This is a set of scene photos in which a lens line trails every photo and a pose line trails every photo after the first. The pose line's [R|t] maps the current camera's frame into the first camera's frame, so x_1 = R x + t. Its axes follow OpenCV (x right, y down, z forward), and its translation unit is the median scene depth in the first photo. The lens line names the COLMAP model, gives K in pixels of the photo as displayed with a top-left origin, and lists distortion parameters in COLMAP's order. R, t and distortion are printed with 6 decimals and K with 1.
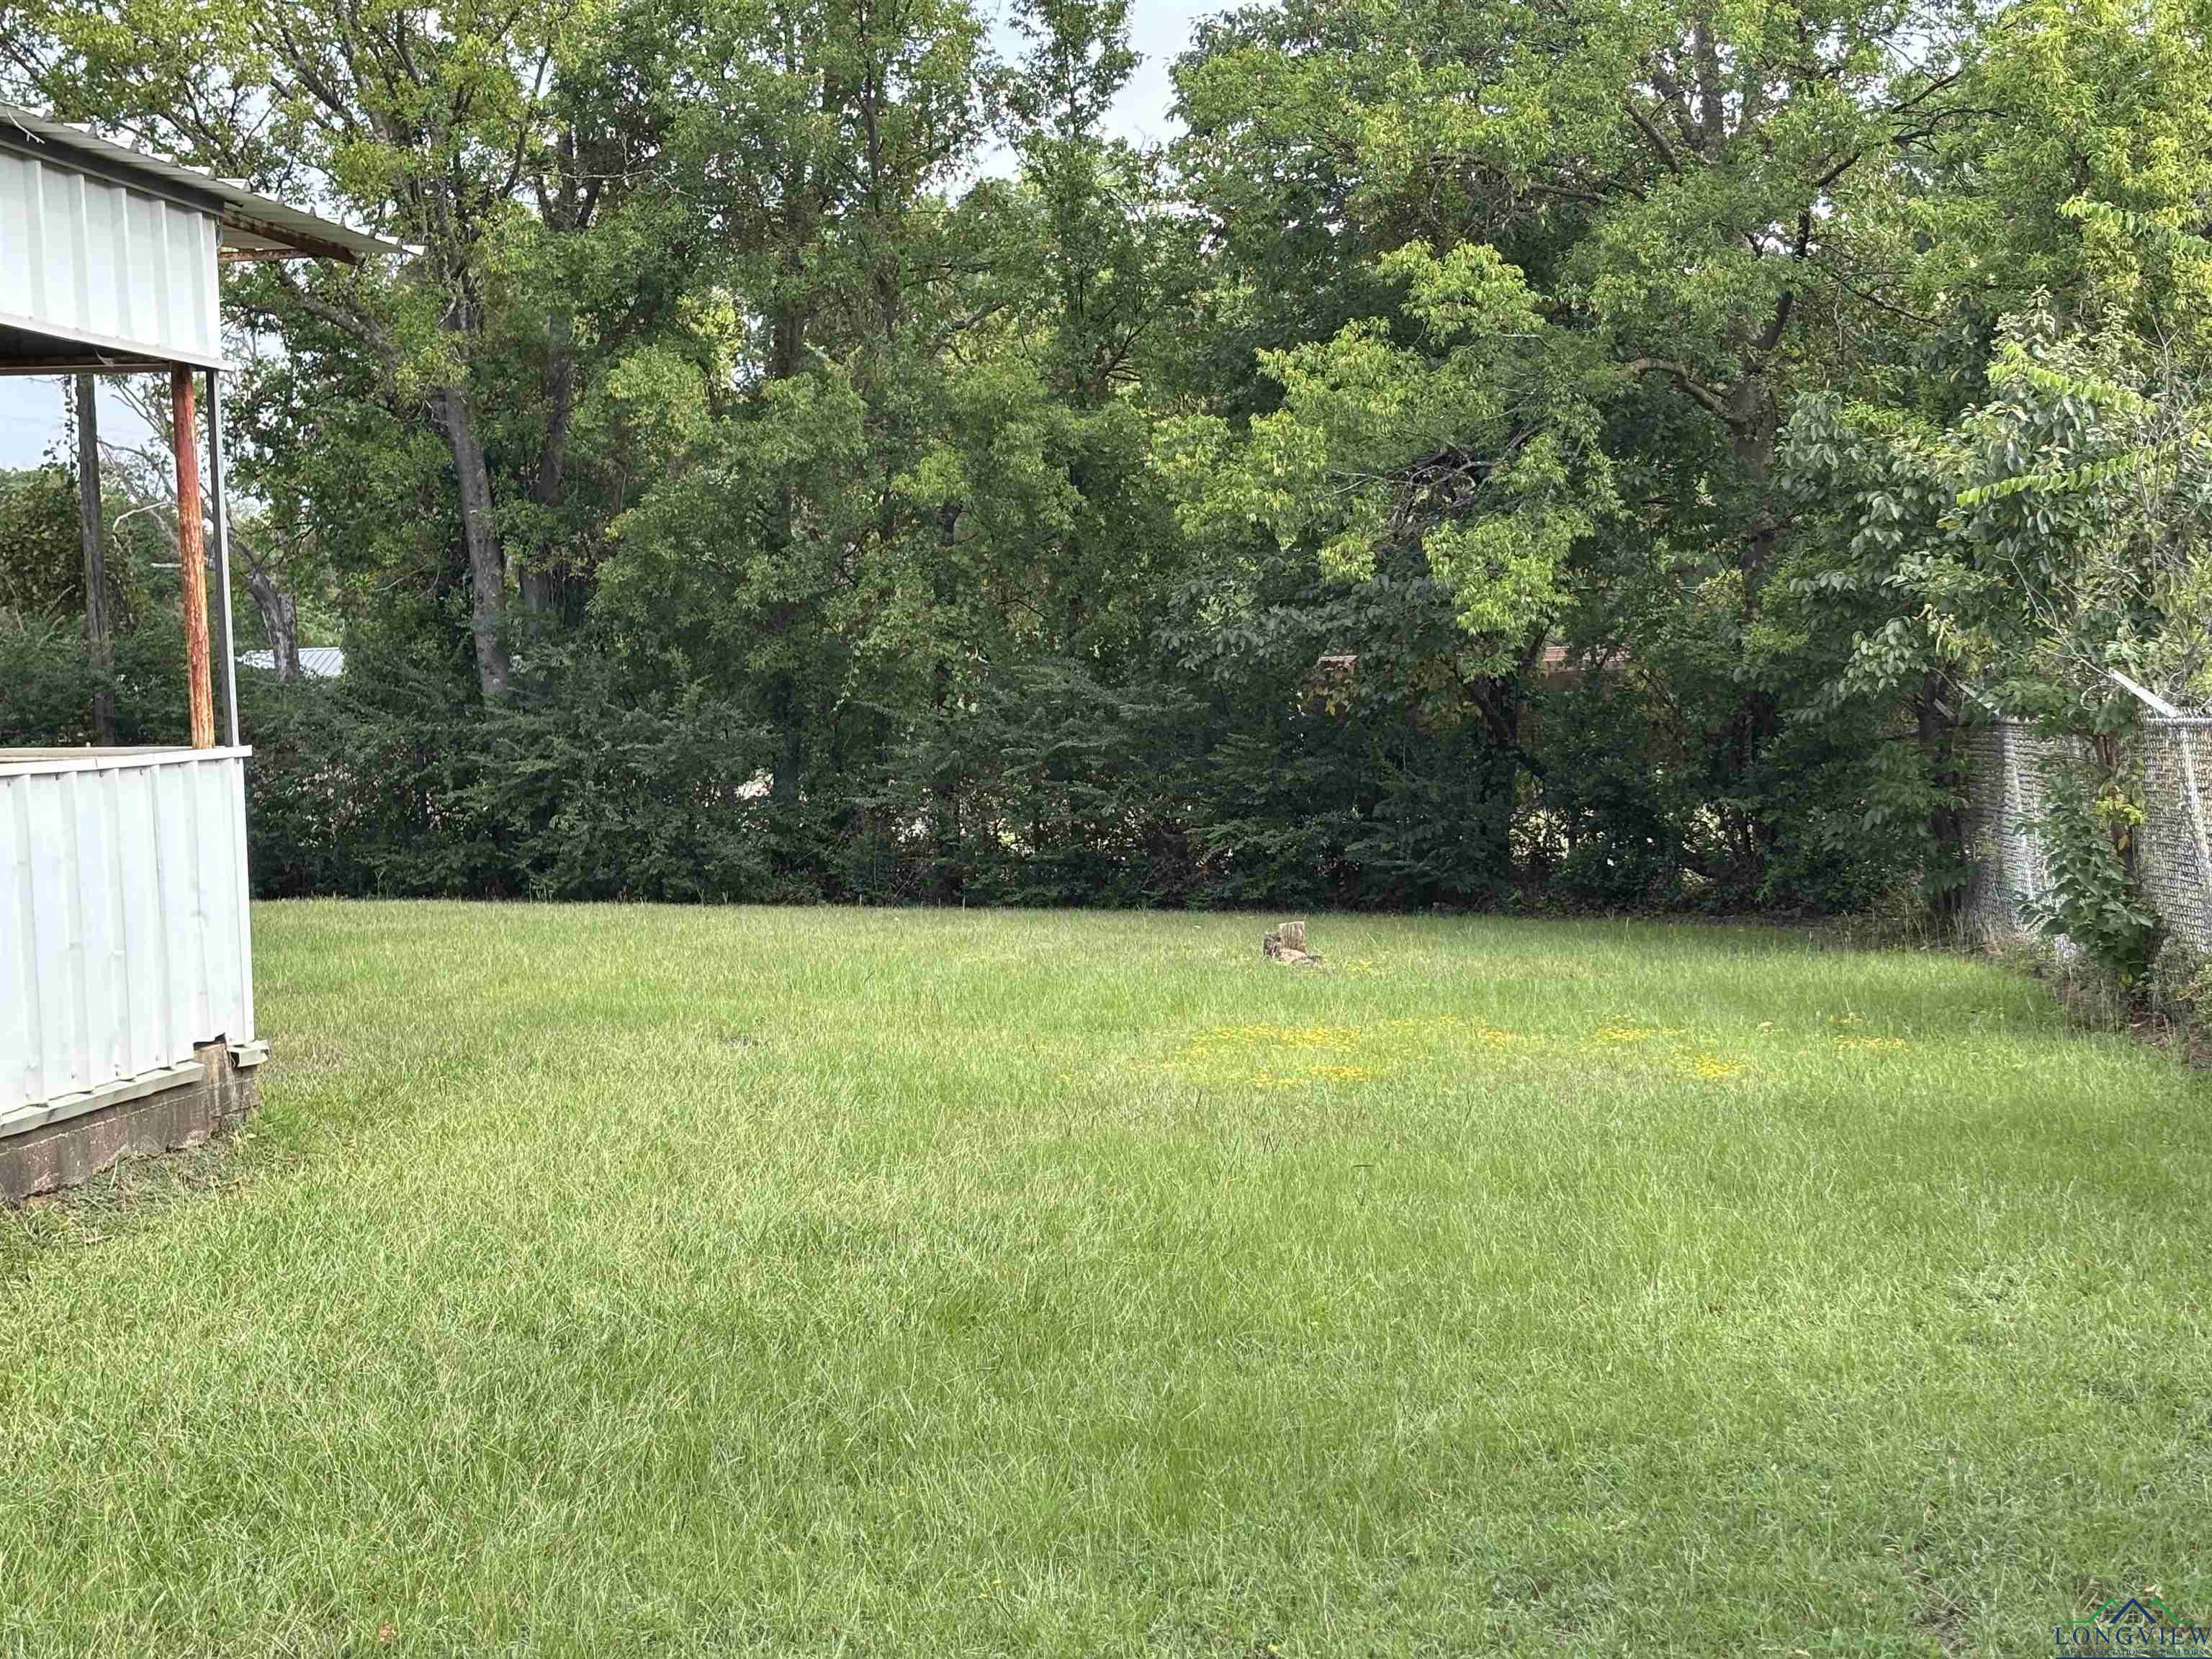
lens RADIAL K [[3333.1, 0, 1139.4], [0, 3333.1, 824.0], [0, 0, 1]] dist [0.291314, -1.122375]
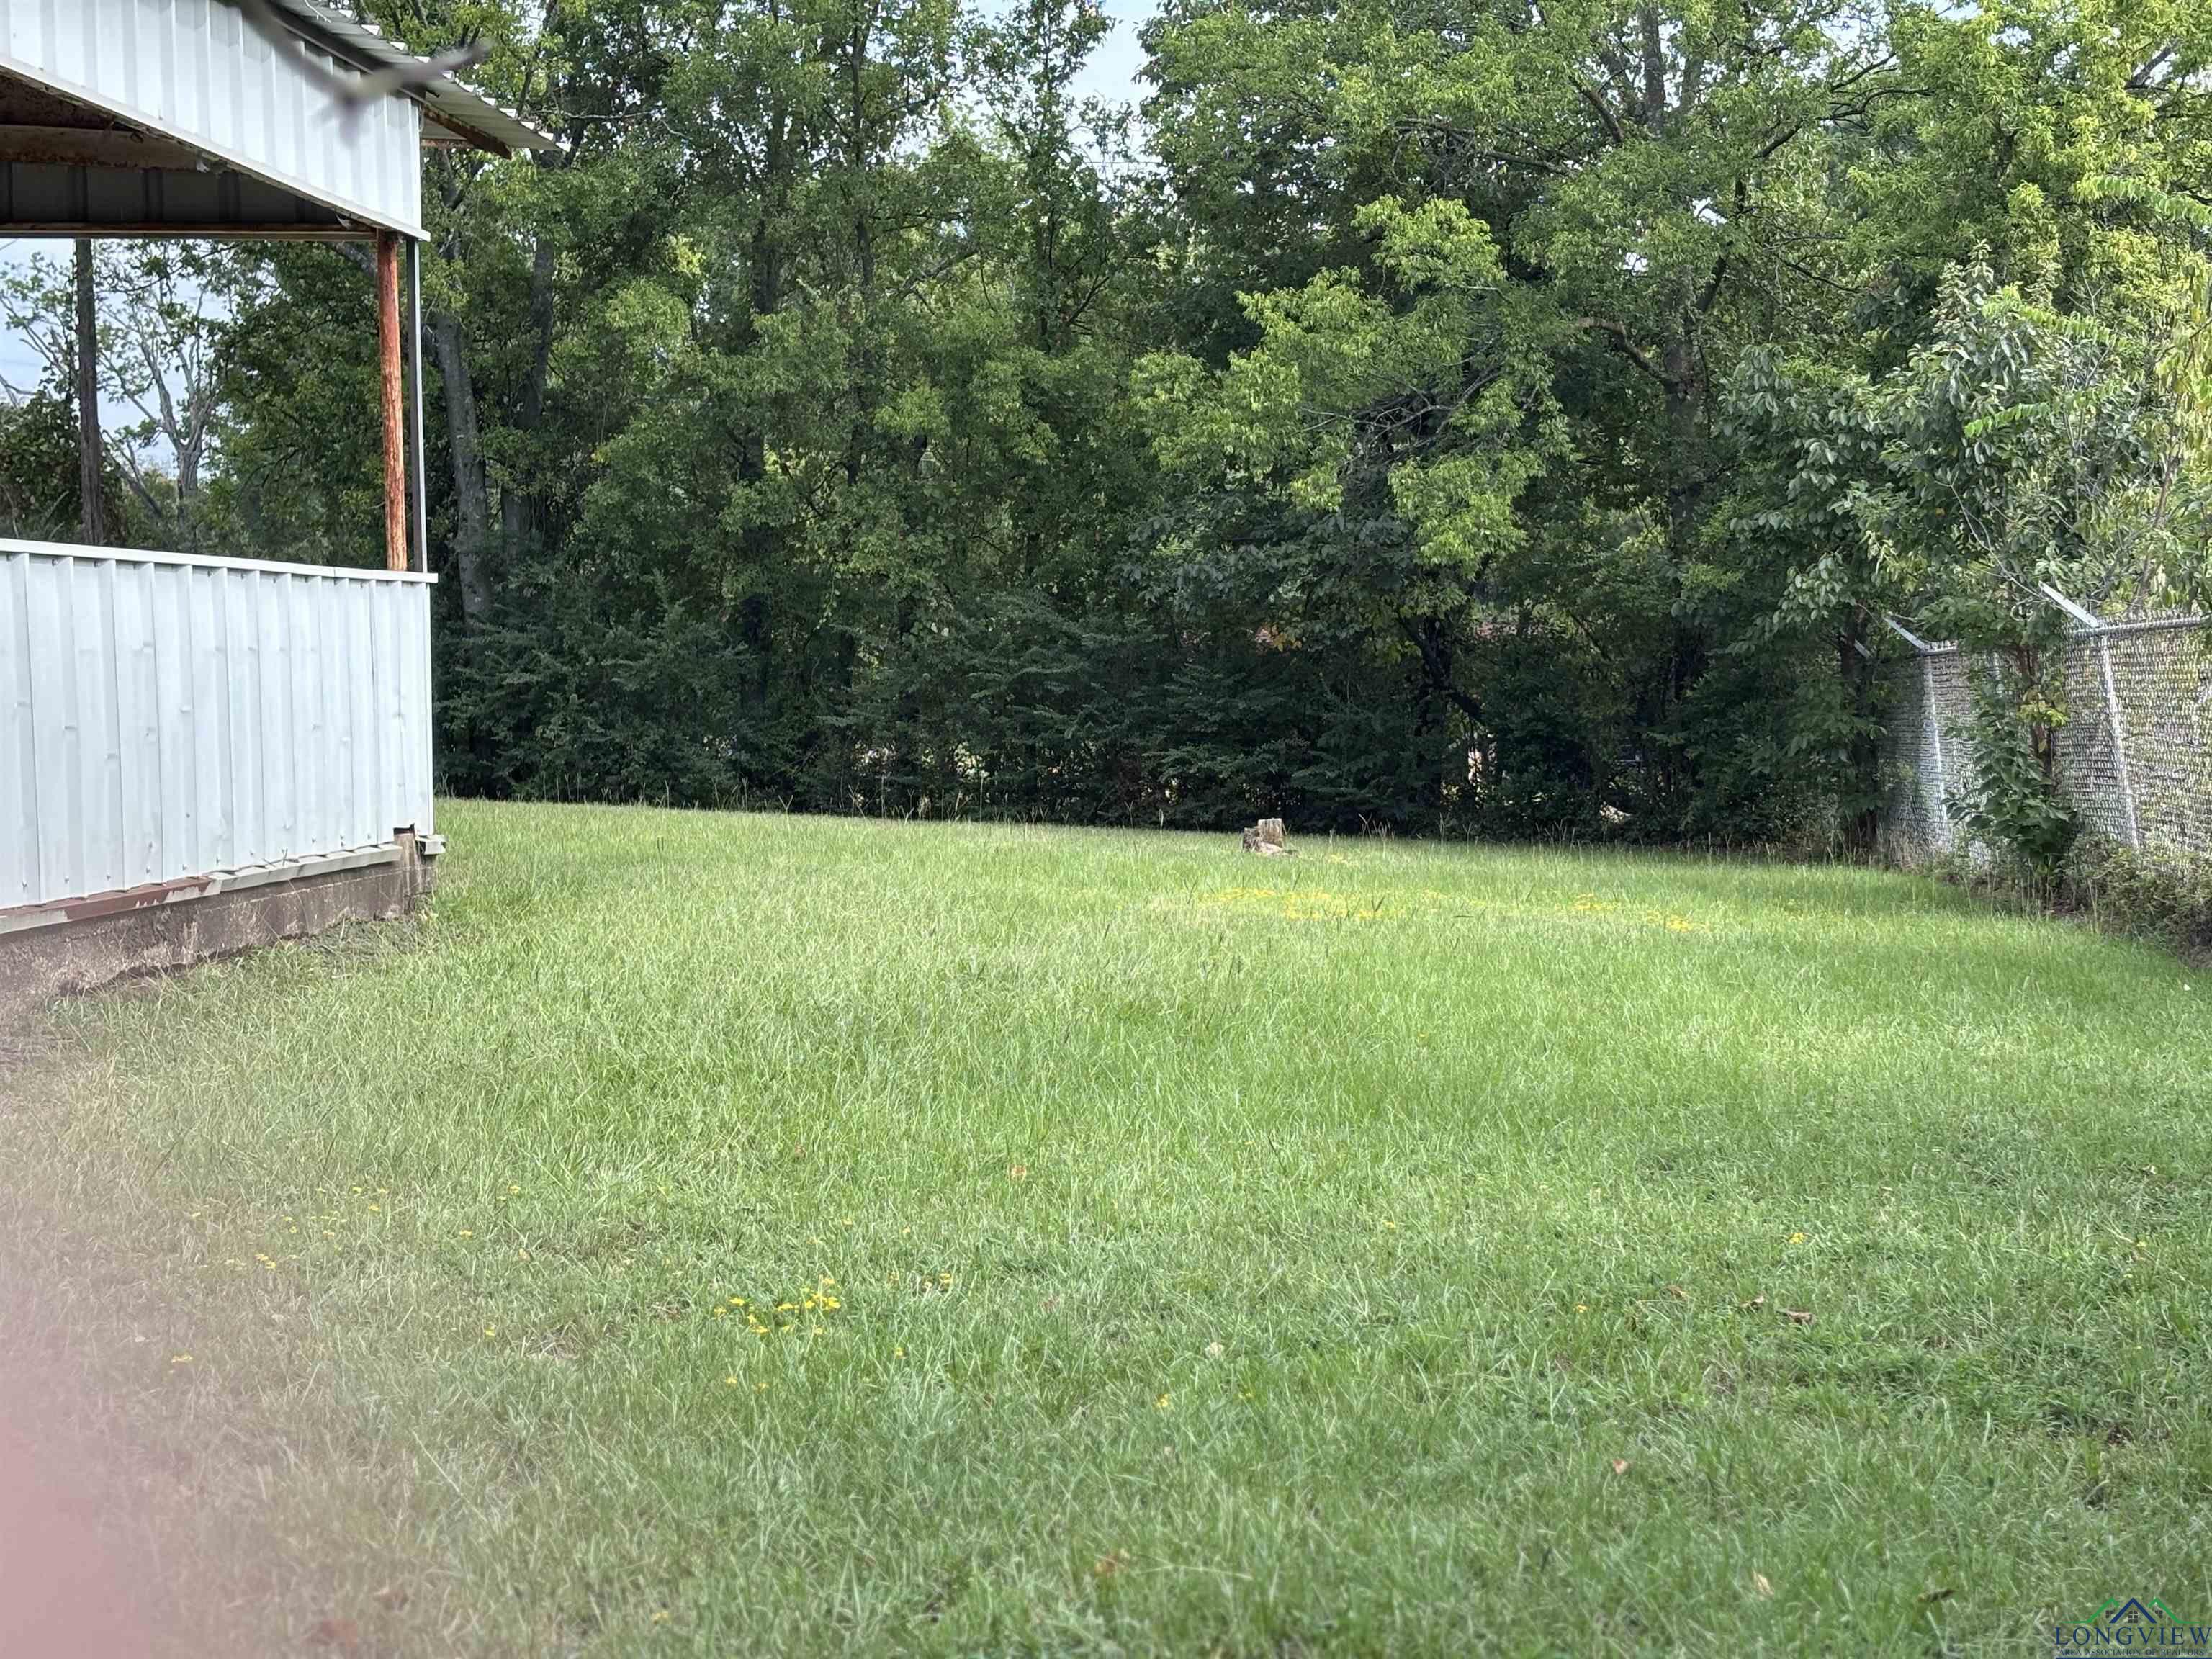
lens RADIAL K [[3395.9, 0, 1106.0], [0, 3395.9, 829.5], [0, 0, 1]] dist [0.282221, -1.080911]
pose [[0.998981, 0.024046, 0.038190, -0.043966], [-0.023988, 0.999710, -0.001992, 0.032446], [-0.038226, 0.001074, 0.999269, -0.085828]]
